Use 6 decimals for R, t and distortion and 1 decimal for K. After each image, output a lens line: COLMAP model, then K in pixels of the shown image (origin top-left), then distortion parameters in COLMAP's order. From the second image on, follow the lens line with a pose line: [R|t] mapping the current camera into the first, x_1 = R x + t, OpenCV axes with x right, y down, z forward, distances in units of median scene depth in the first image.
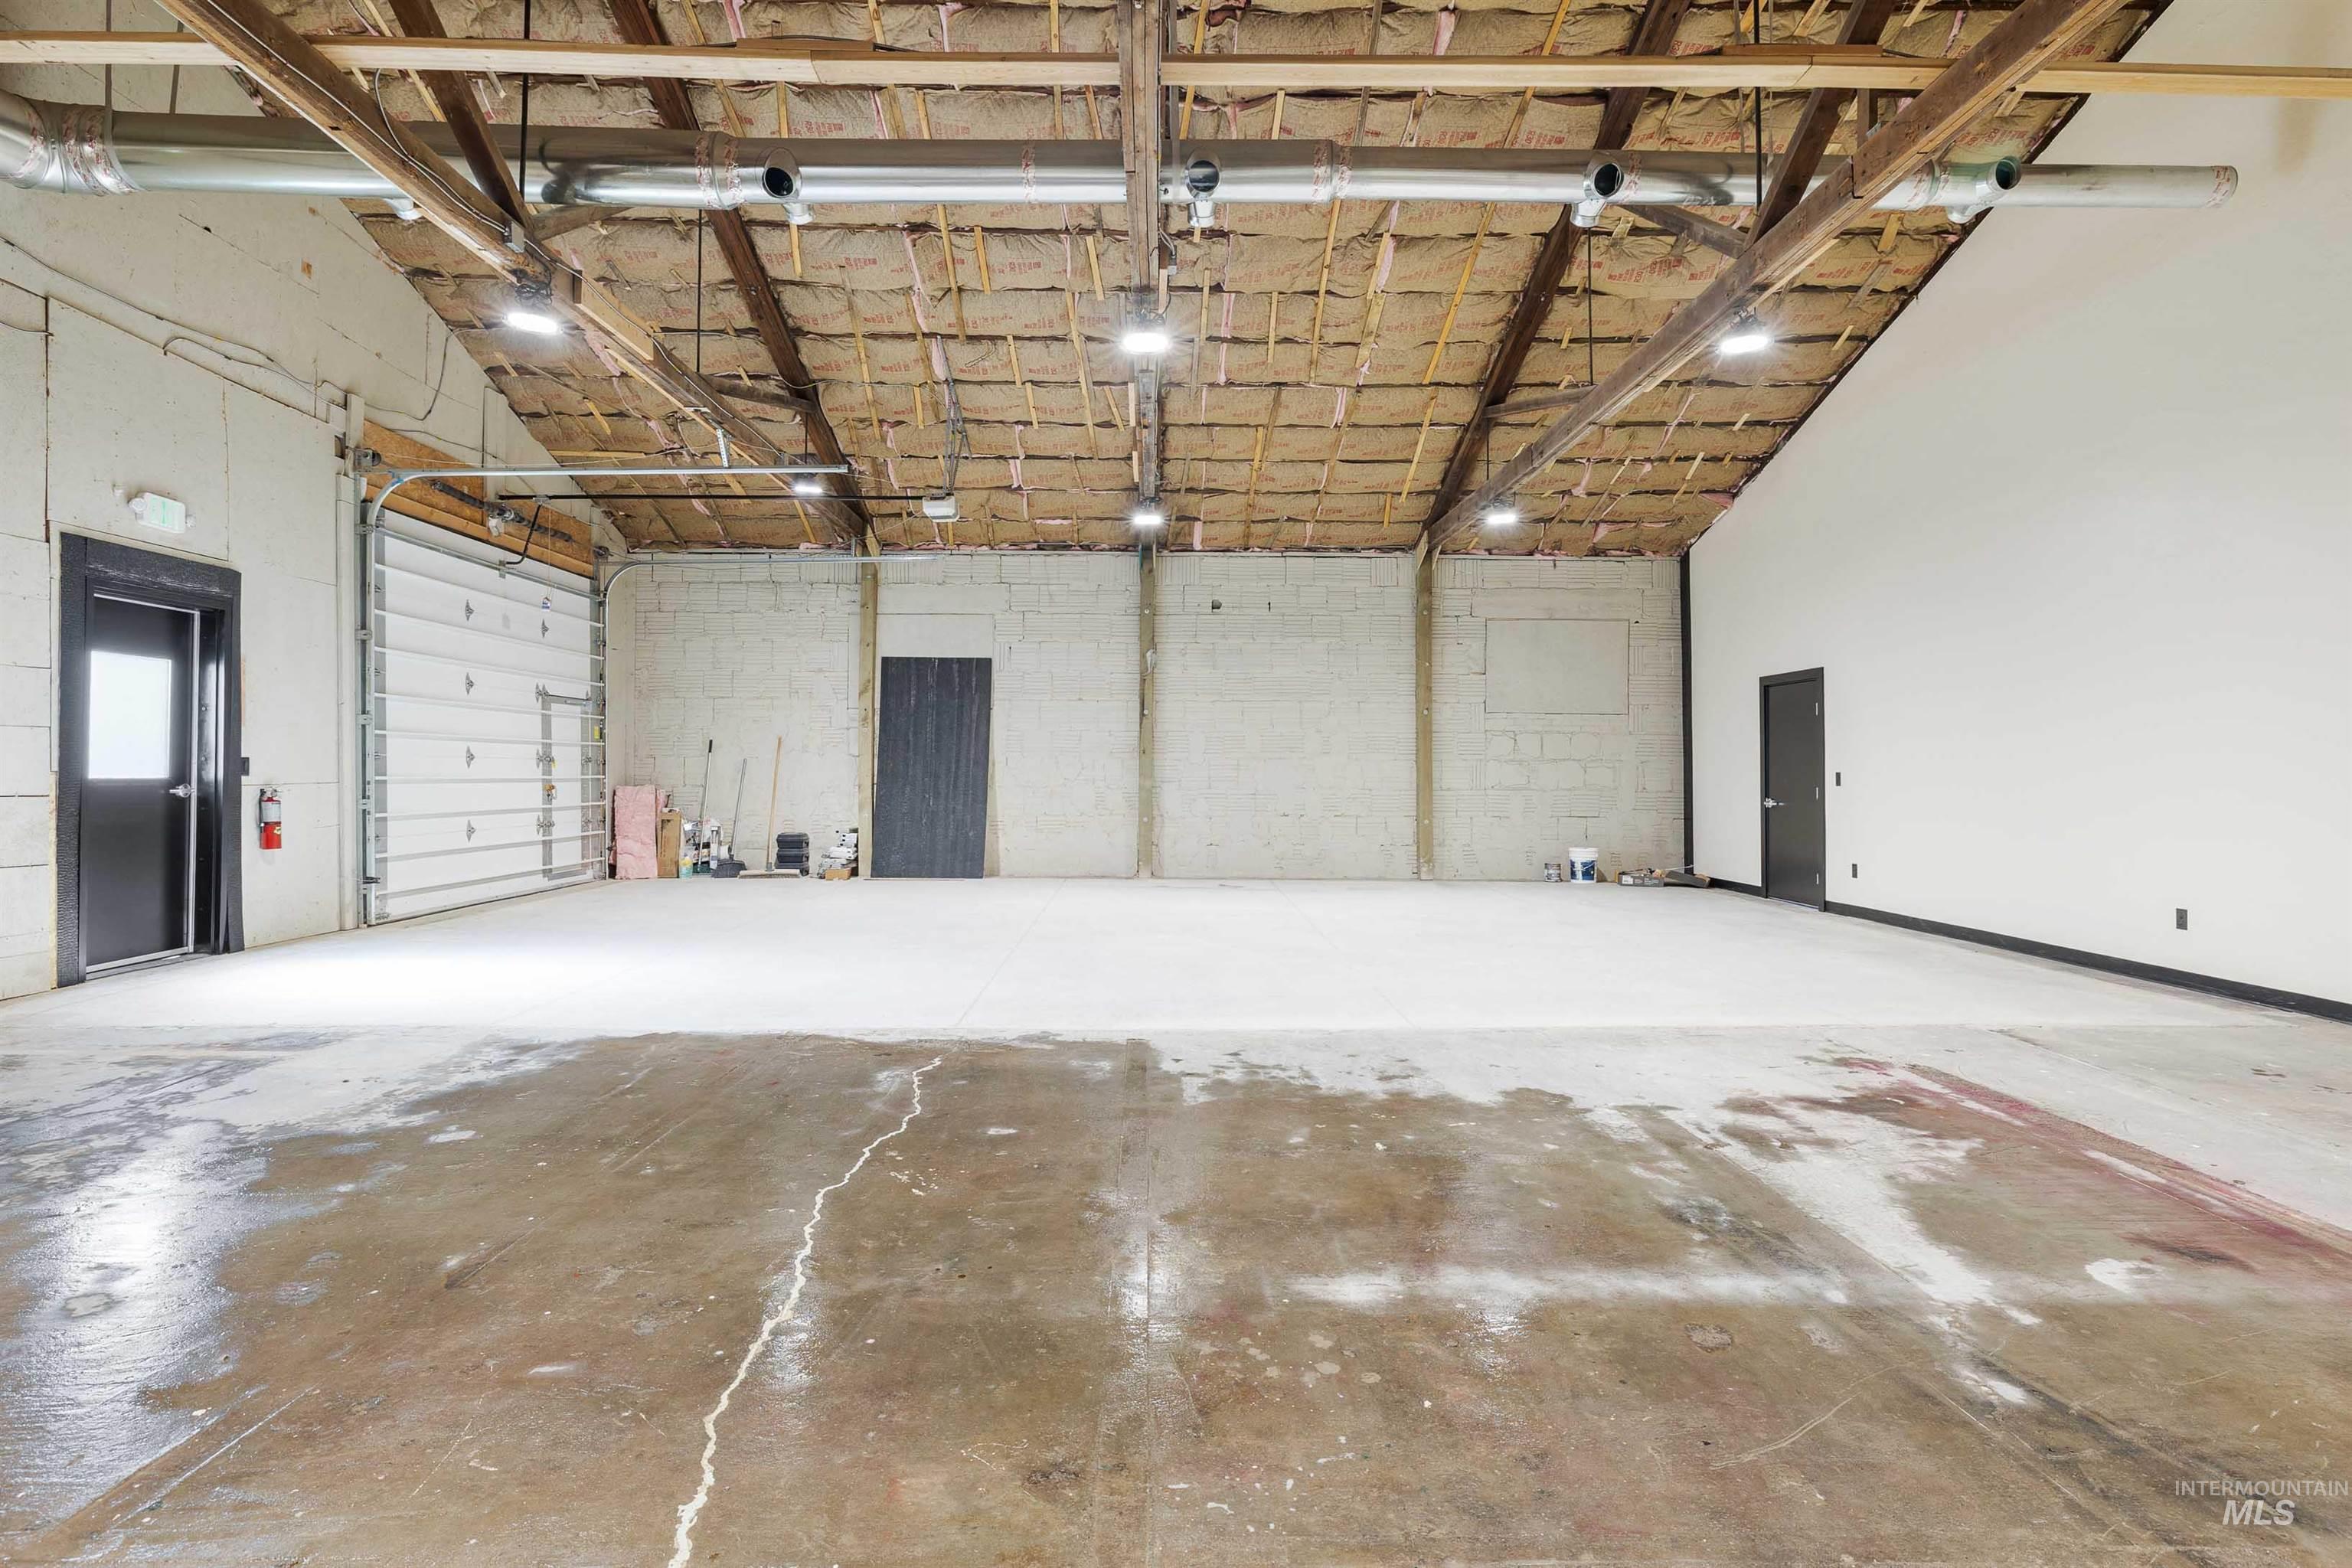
lens RADIAL K [[1209.2, 0, 1175.3], [0, 1209.2, 770.9], [0, 0, 1]] dist [-0.001877, -0.000581]
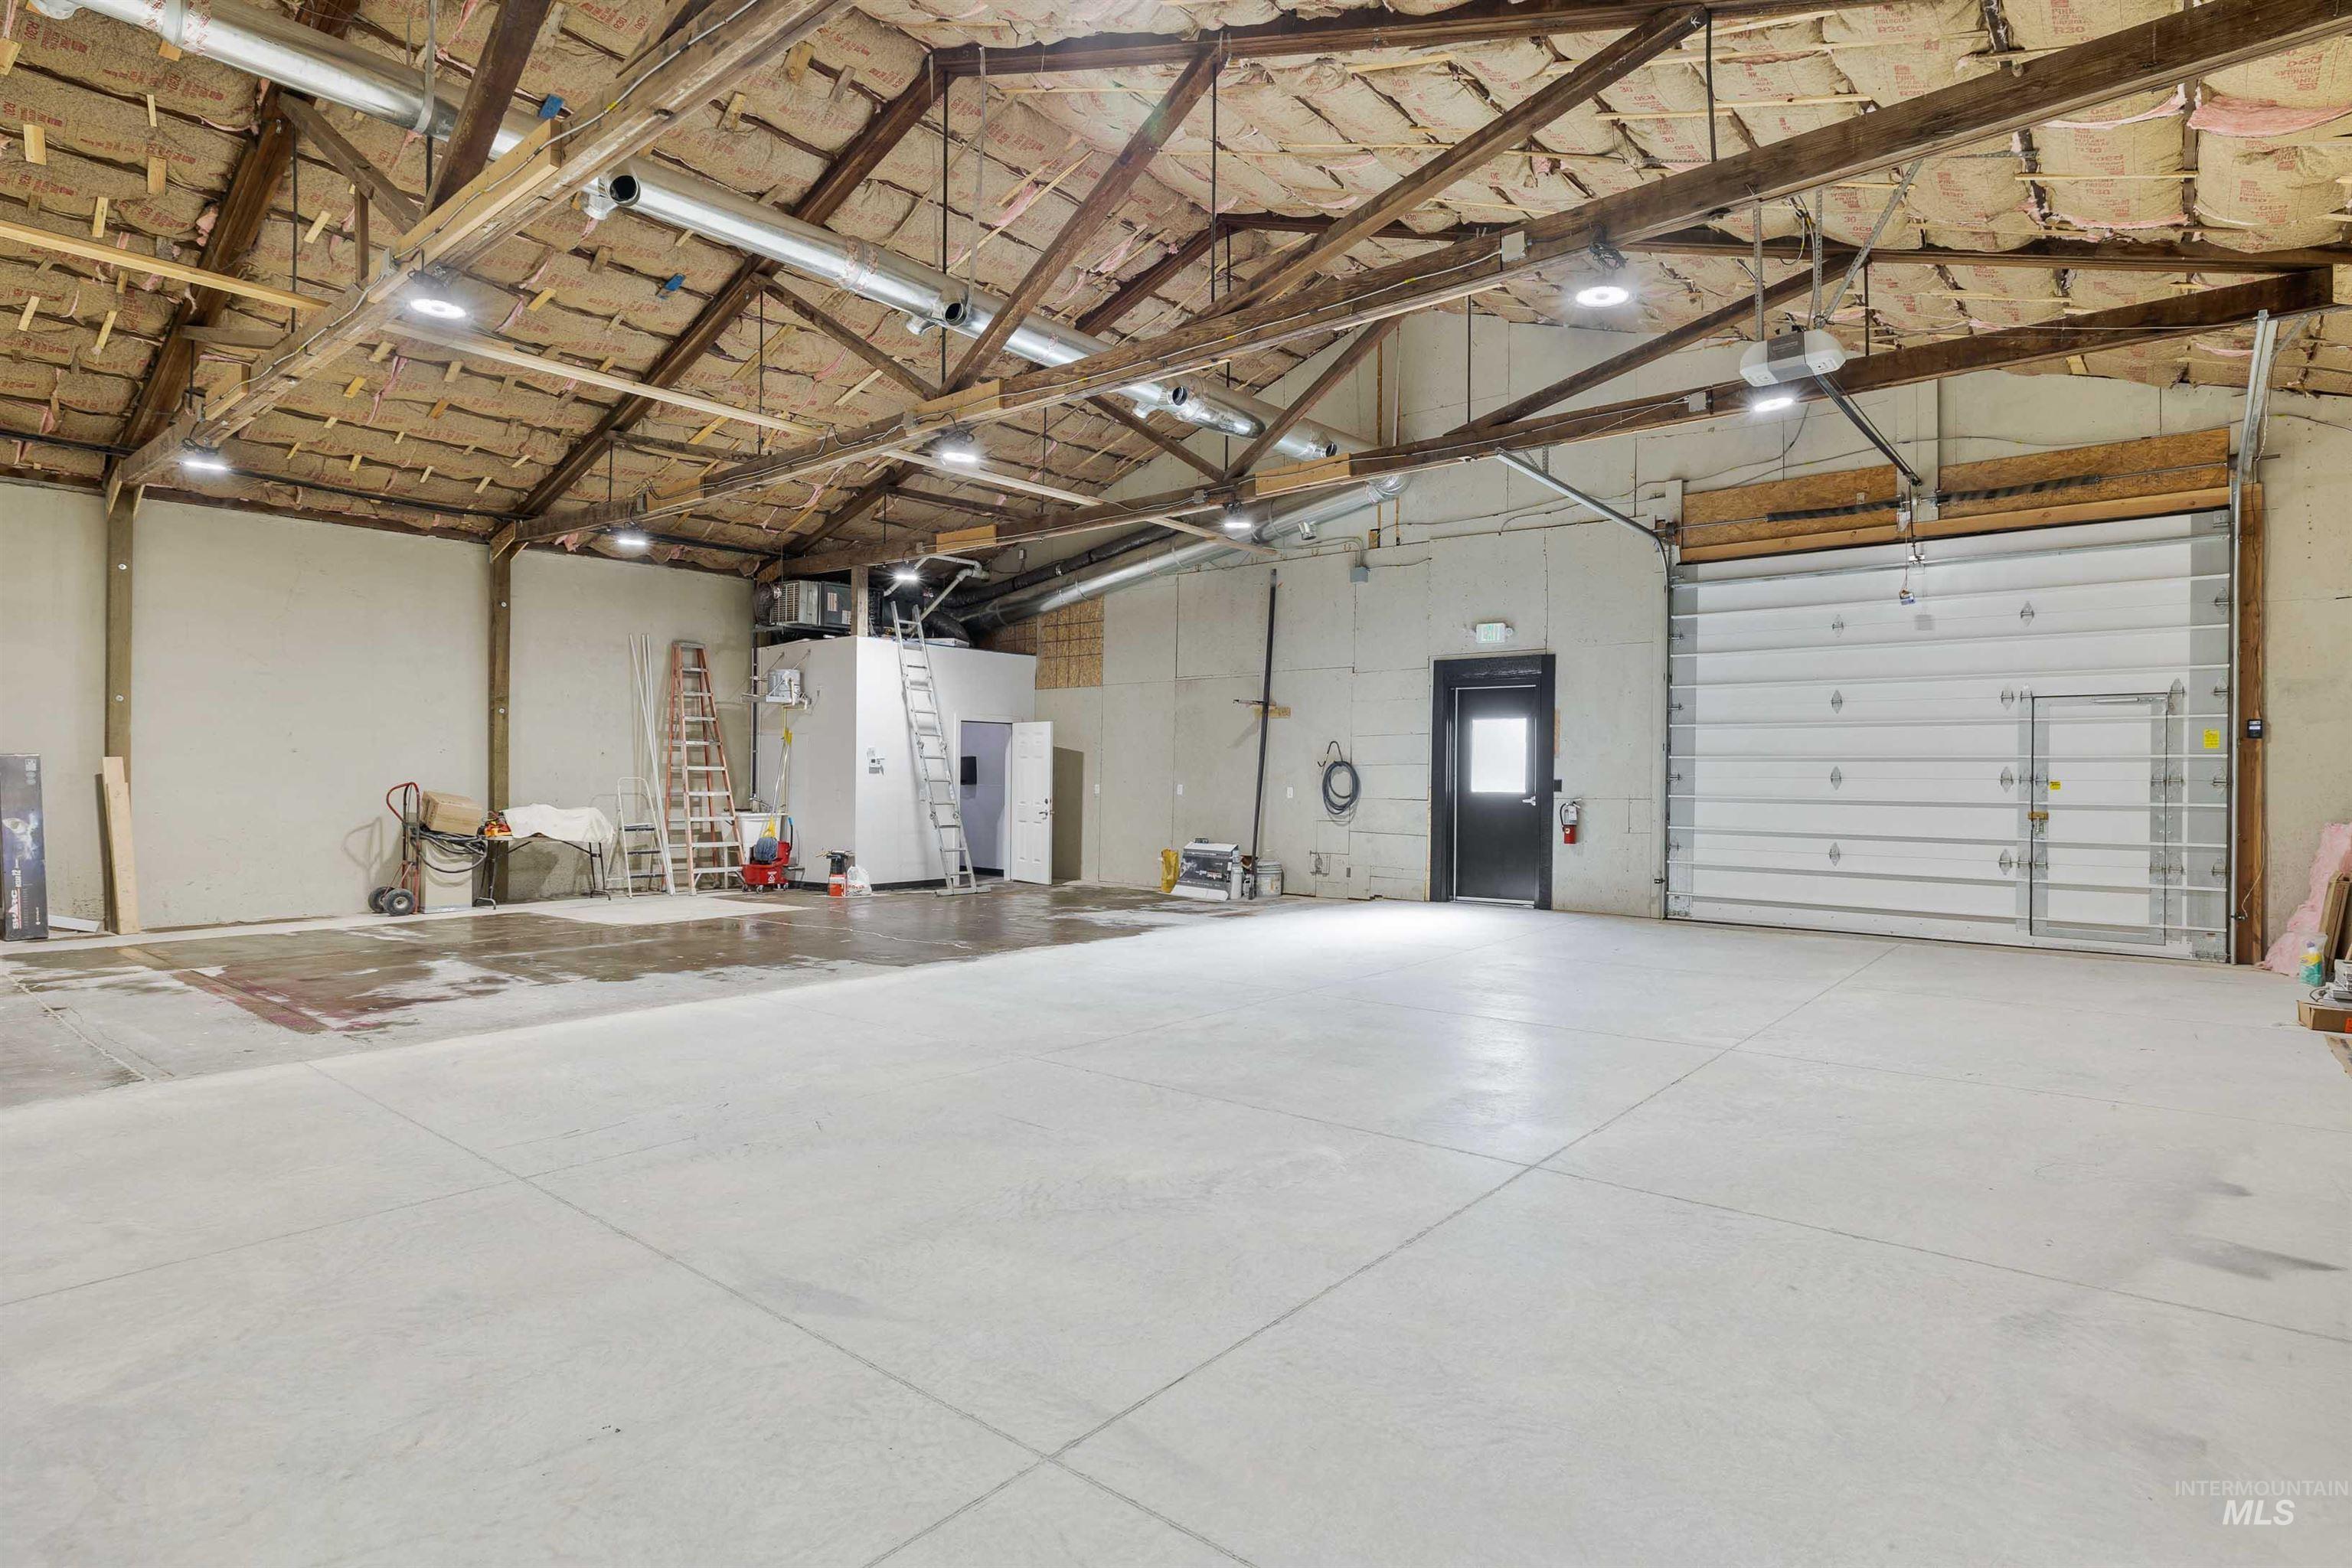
lens RADIAL K [[1211.3, 0, 1176.0], [0, 1211.3, 784.0], [0, 0, 1]] dist [-0.001918, -0.000661]
pose [[-0.658921, -0.002635, -0.752207, 0.498906], [-0.008619, 0.999955, 0.004047, -0.005908], [0.752163, 0.009149, -0.658914, 1.262883]]
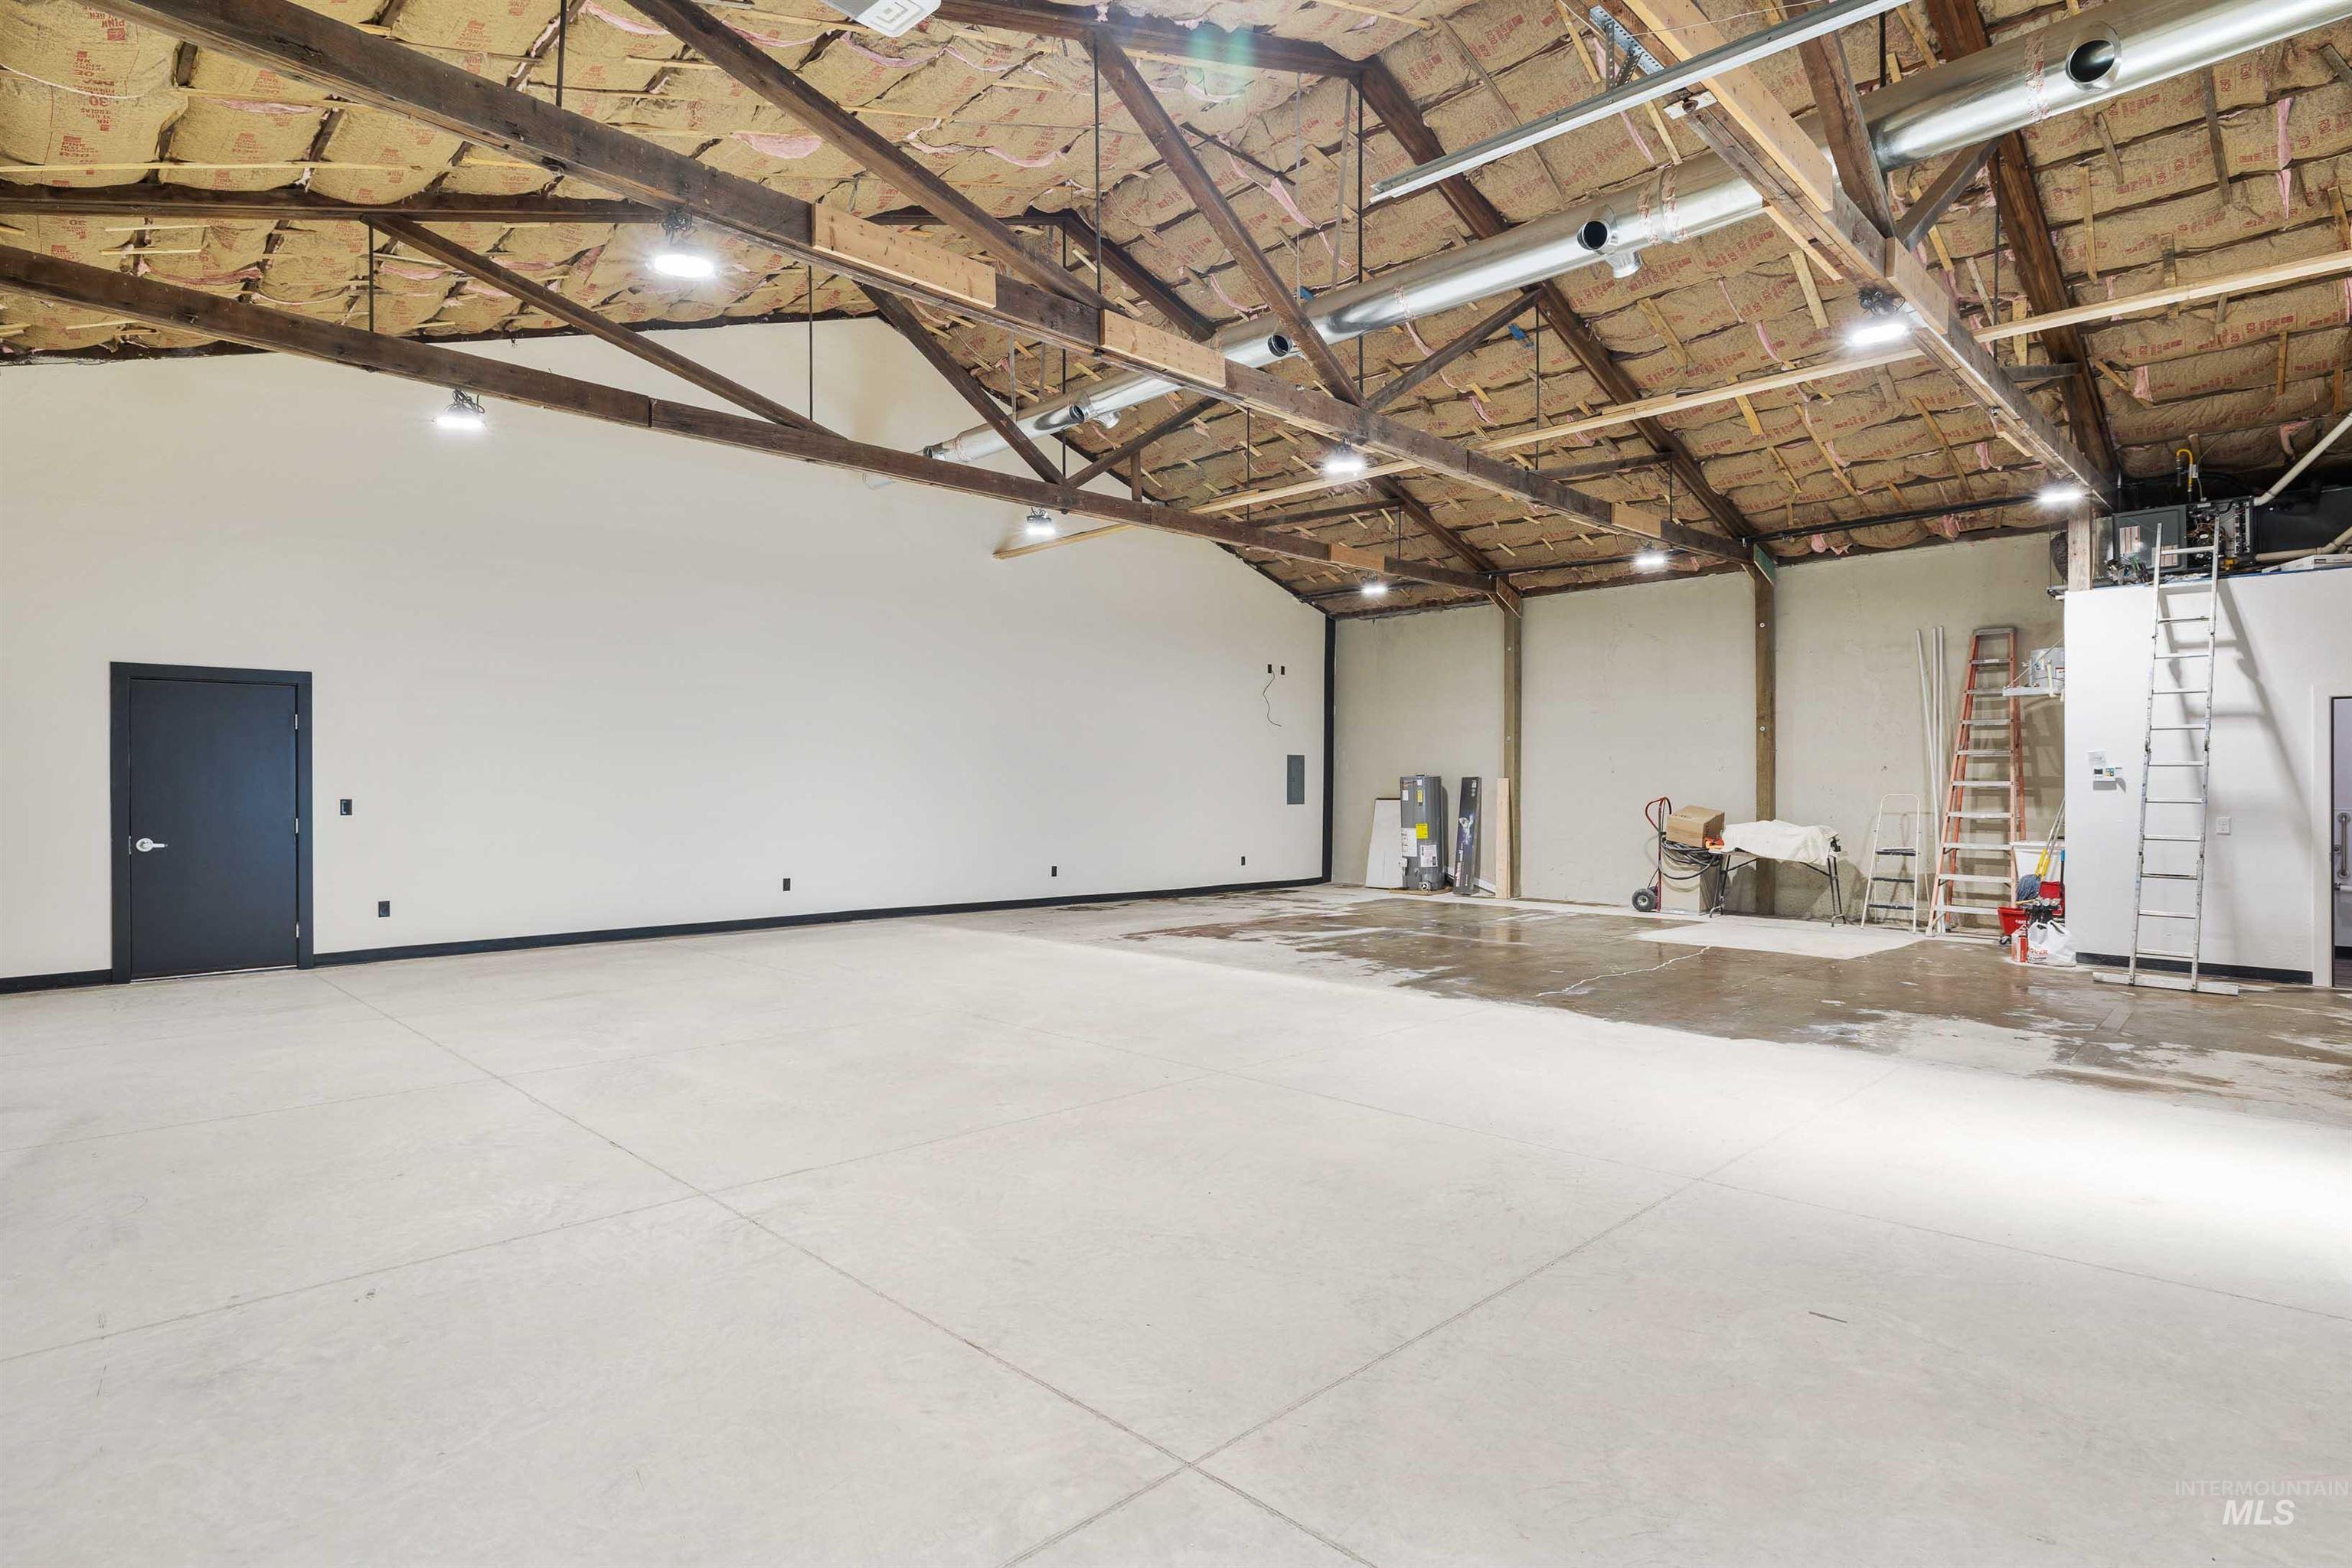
lens RADIAL K [[1211.3, 0, 1176.0], [0, 1211.3, 784.0], [0, 0, 1]] dist [-0.001918, -0.000661]
pose [[-0.679934, -0.006132, 0.733248, -0.521665], [-0.002744, 0.999979, 0.005819, -0.017395], [-0.733268, 0.001945, -0.679937, 1.239151]]
